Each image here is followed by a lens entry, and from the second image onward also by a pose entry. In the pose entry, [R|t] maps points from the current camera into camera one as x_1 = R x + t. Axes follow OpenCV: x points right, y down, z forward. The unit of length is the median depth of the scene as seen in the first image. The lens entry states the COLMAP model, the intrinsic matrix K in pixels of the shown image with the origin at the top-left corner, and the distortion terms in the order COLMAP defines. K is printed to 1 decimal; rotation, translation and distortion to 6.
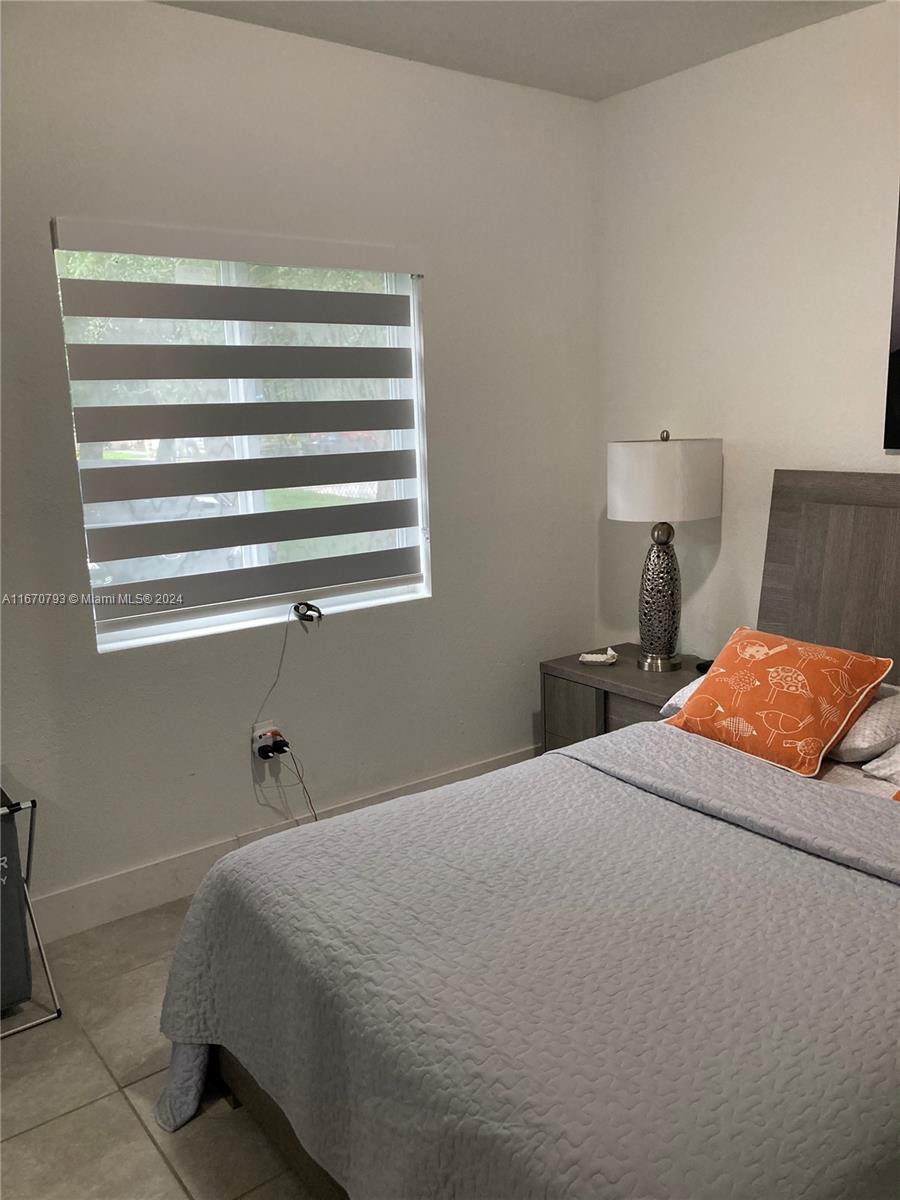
lens RADIAL K [[983.2, 0, 453.0], [0, 983.2, 610.0], [0, 0, 1]] dist [0.028967, 0.002746]
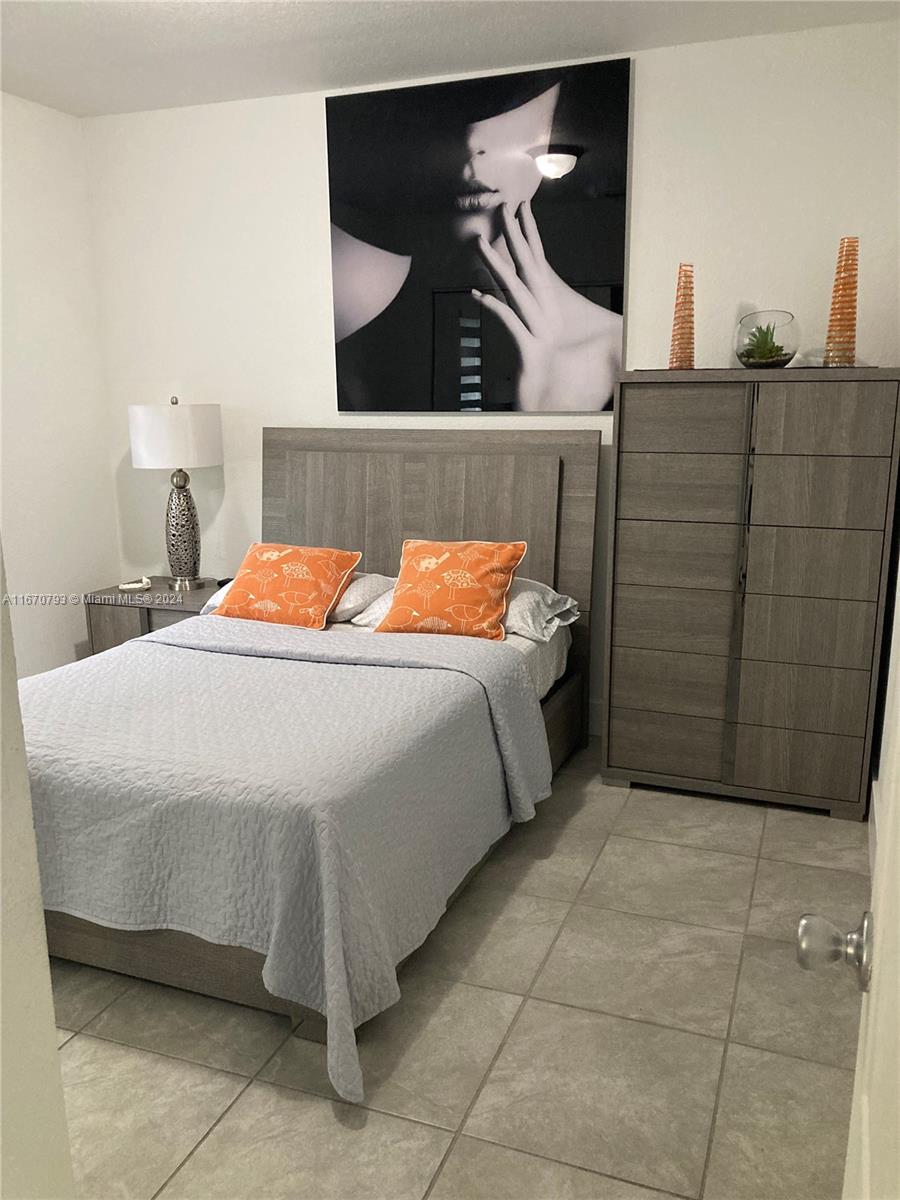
lens RADIAL K [[983.2, 0, 452.7], [0, 983.2, 596.9], [0, 0, 1]] dist [0.028967, 0.002746]
pose [[0.851573, -0.088775, 0.516665, -0.191441], [0.089756, 0.995695, 0.023147, 0.091762], [-0.516495, 0.026662, 0.855875, -0.303402]]
